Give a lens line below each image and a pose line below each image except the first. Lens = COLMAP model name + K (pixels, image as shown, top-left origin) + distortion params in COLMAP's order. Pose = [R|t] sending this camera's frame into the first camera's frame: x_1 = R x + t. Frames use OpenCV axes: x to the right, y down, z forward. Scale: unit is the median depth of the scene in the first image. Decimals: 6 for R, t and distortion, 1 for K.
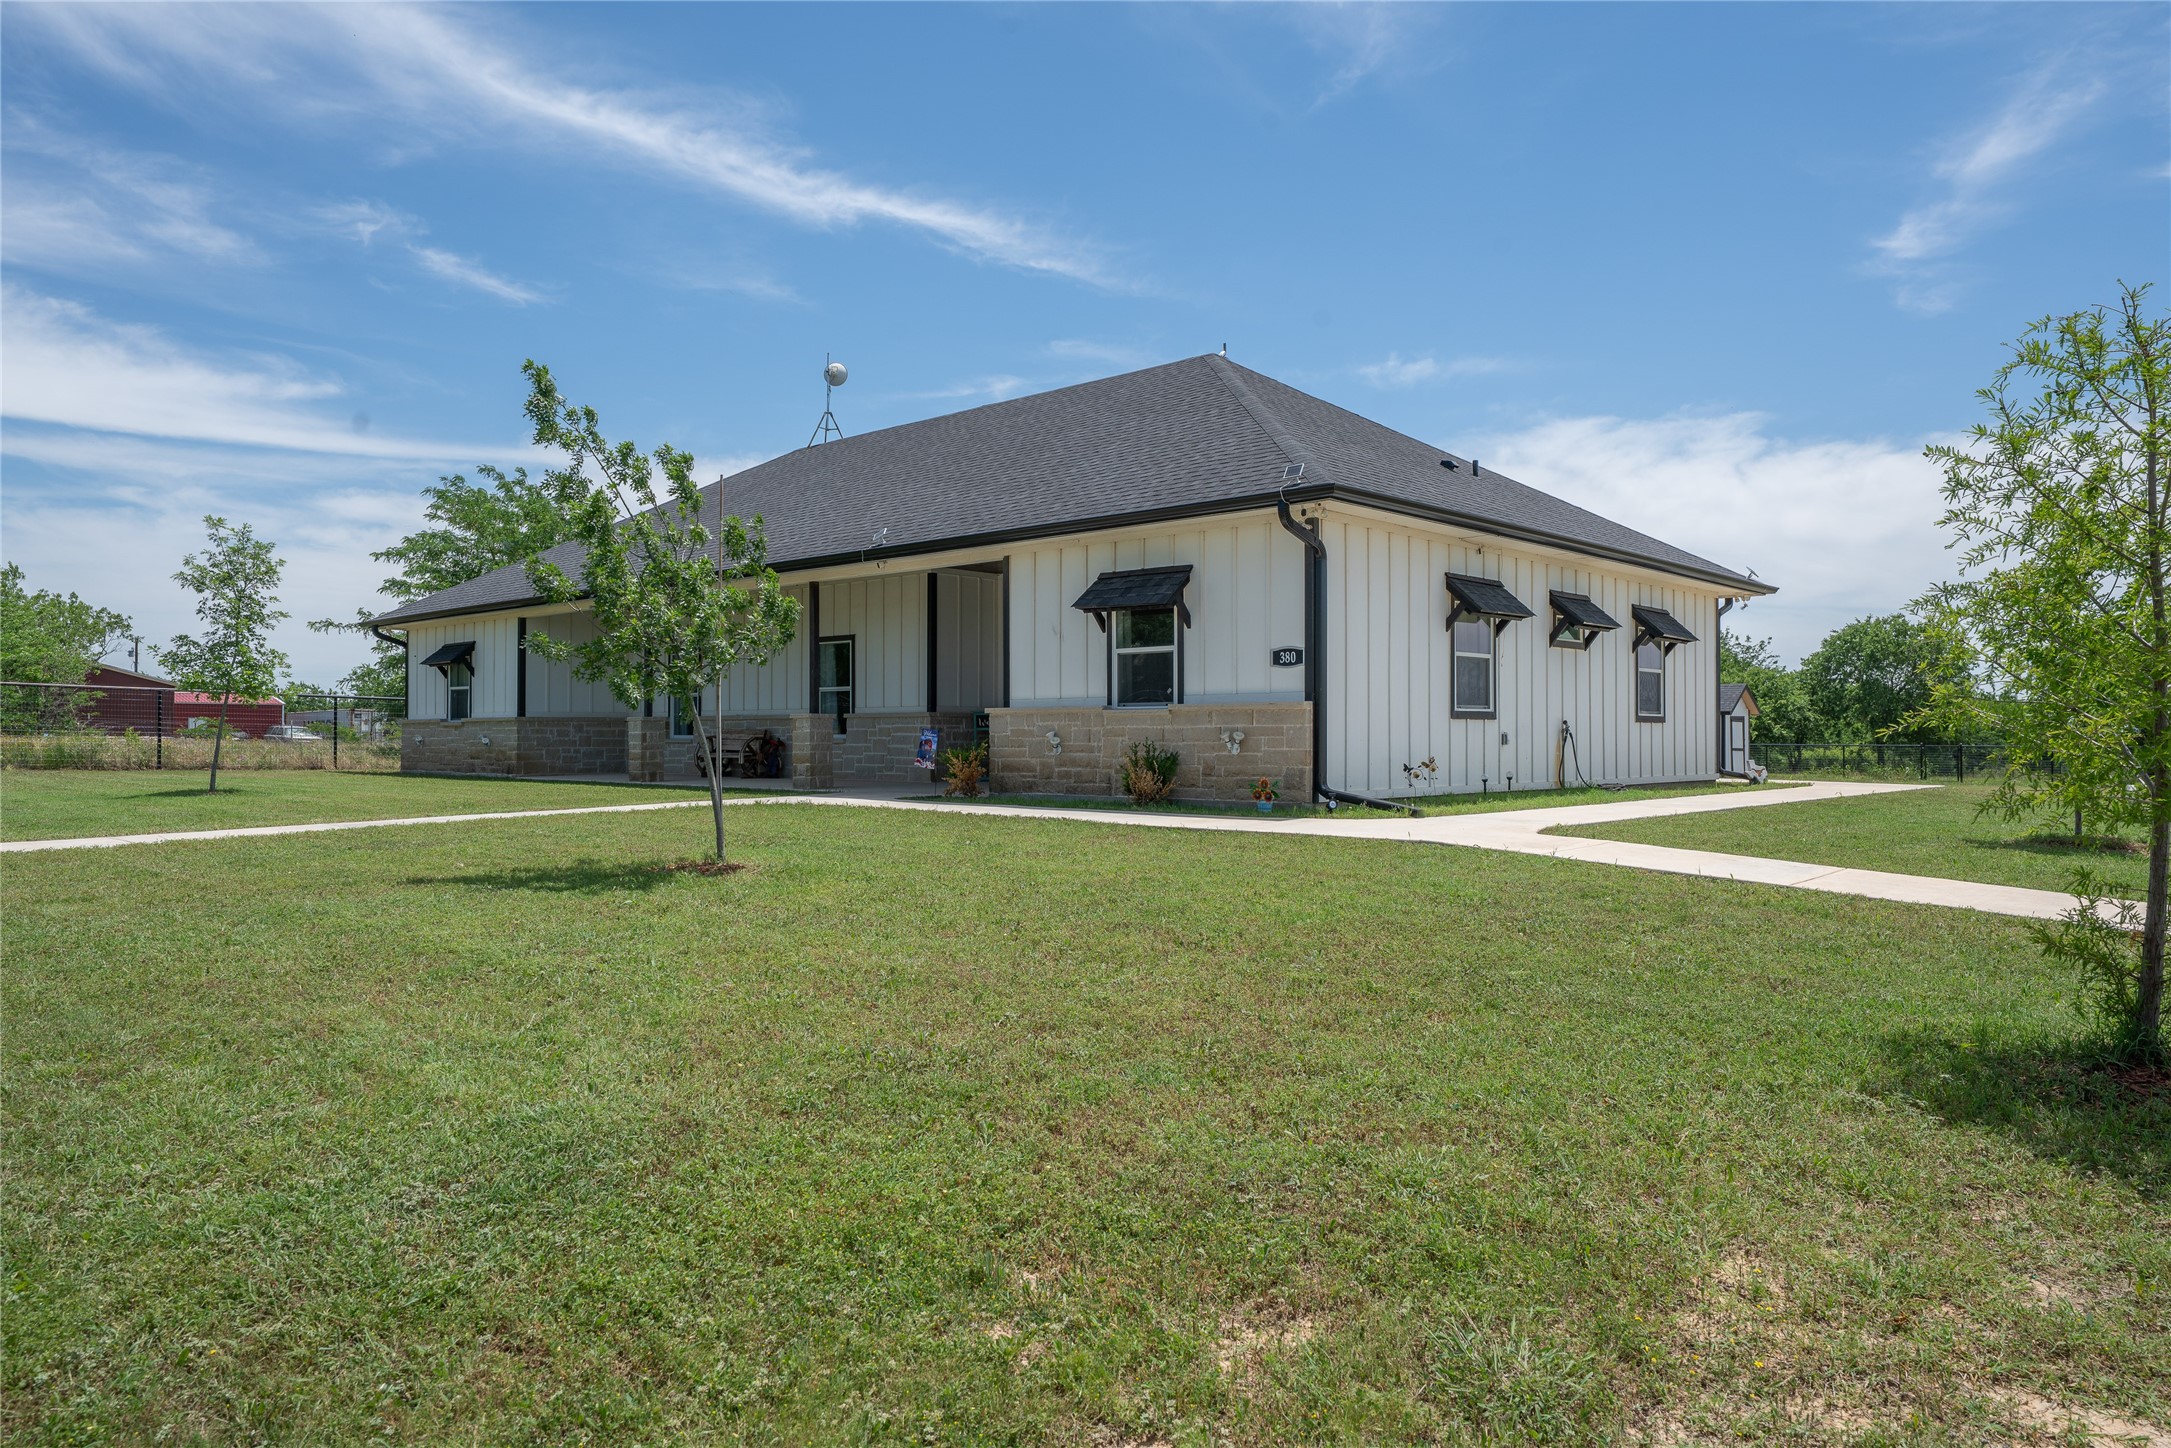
lens RADIAL K [[1481.8, 0, 1084.9], [0, 1481.8, 724.5], [0, 0, 1]] dist [0.002239, 0.000723]
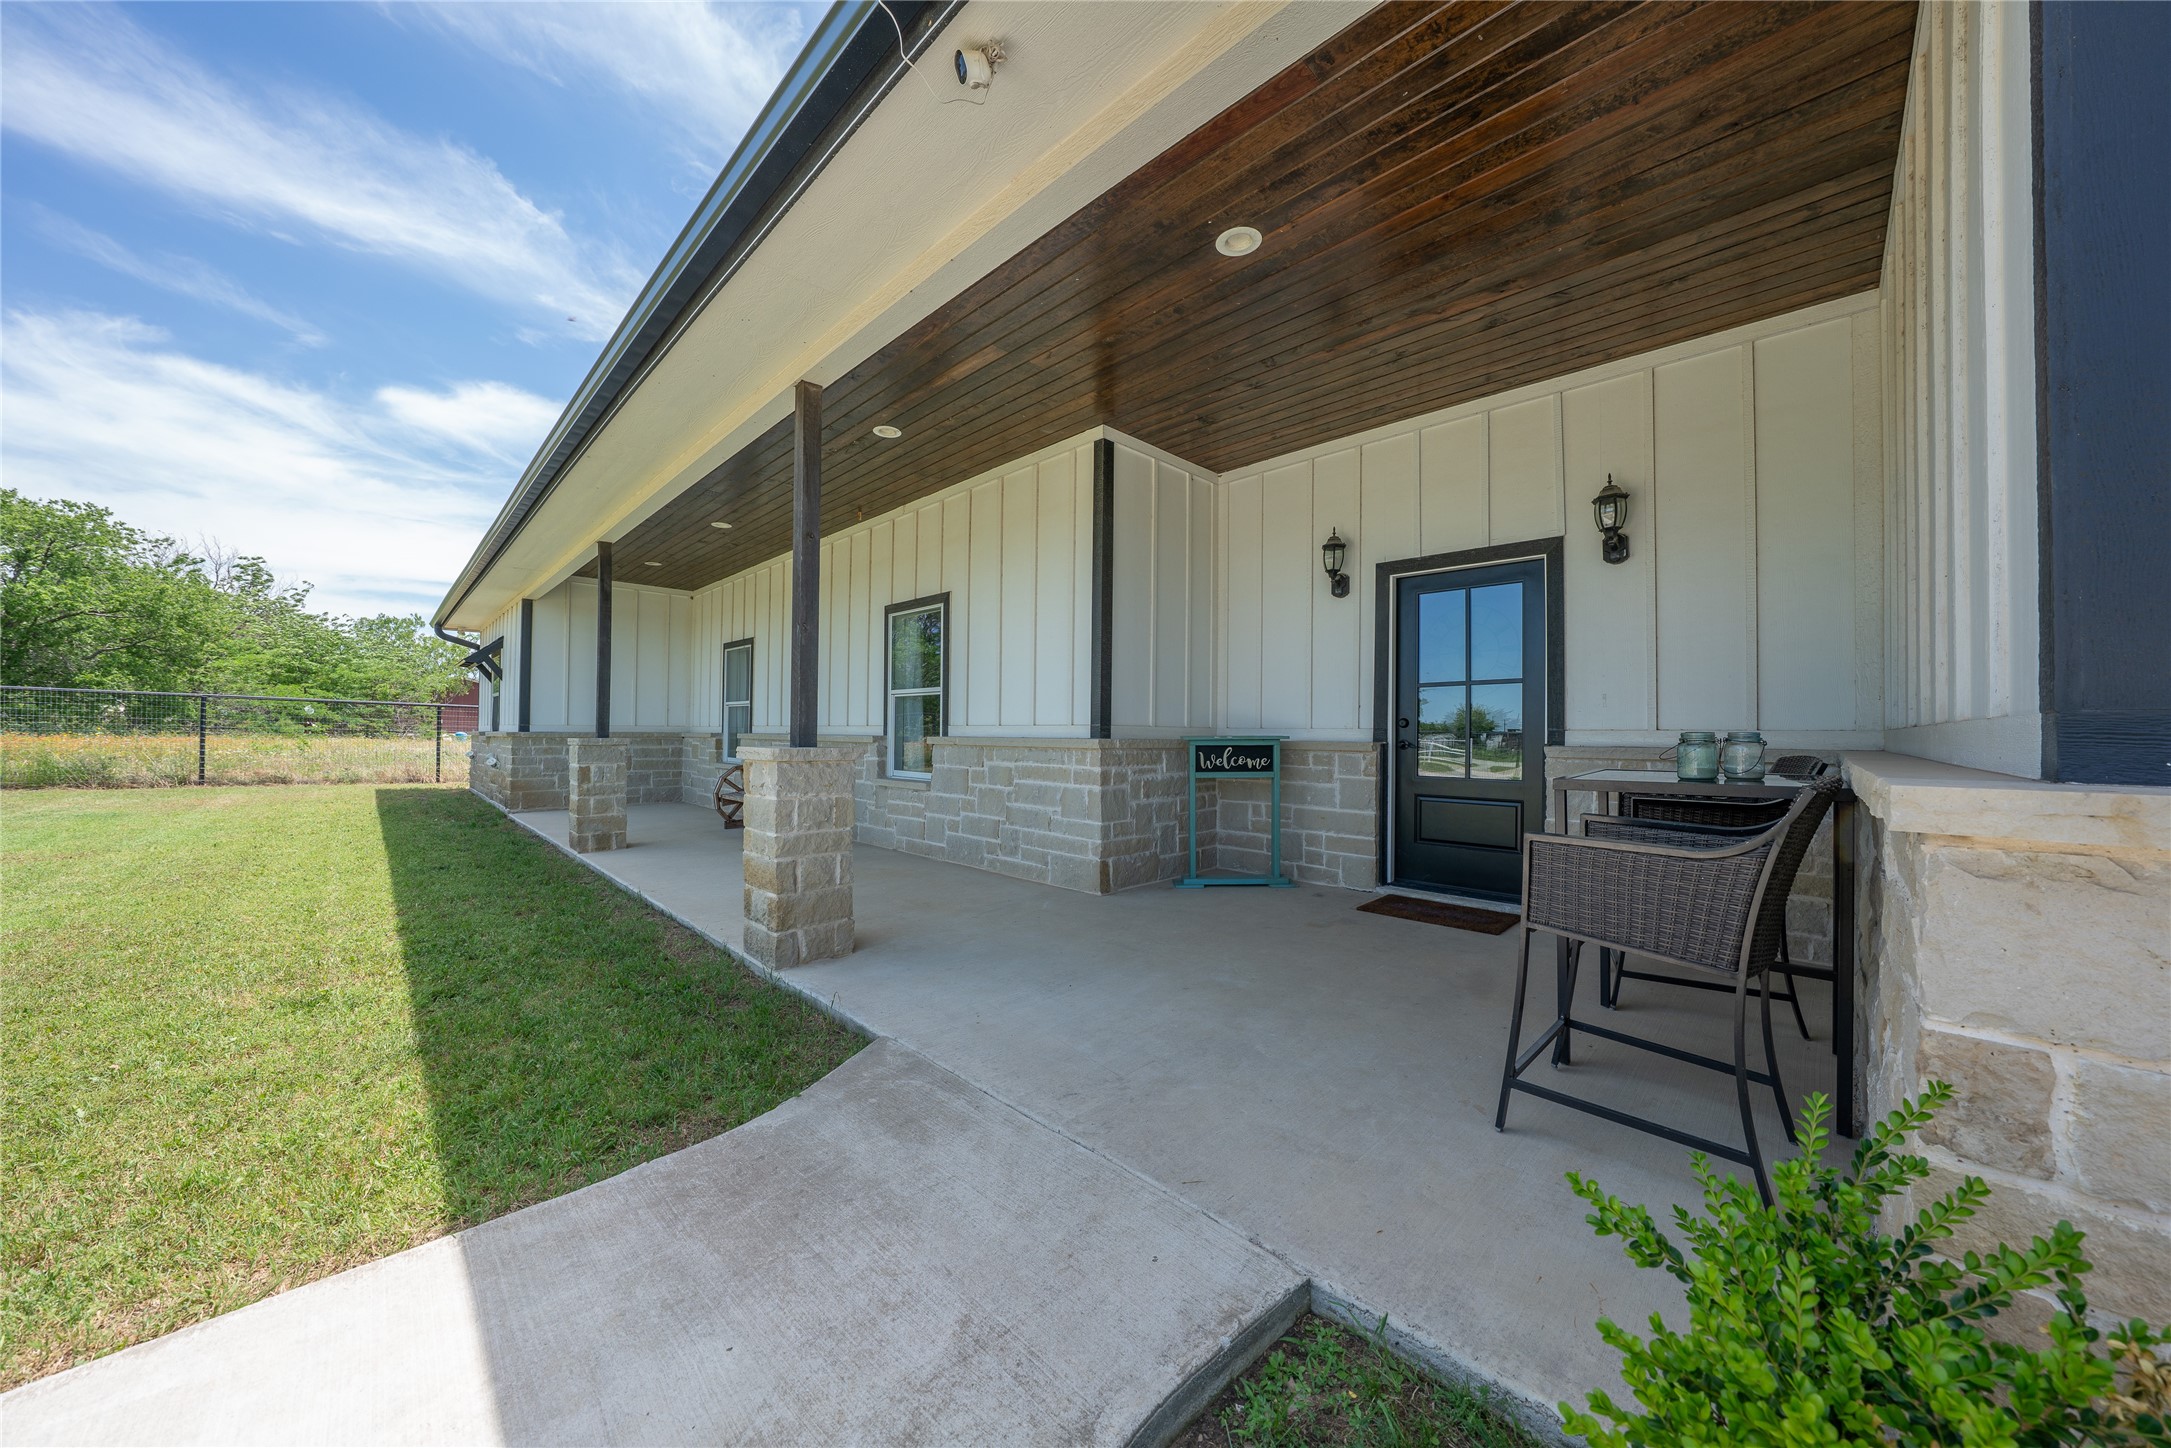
lens RADIAL K [[730.1, 0, 1086.5], [0, 730.1, 722.4], [0, 0, 1]] dist [-0.008179, 0.000067]
pose [[0.999399, 0.007091, -0.033934, -0.095804], [-0.007272, 0.999960, -0.005227, -0.011532], [0.033895, 0.005471, 0.999410, 0.737341]]
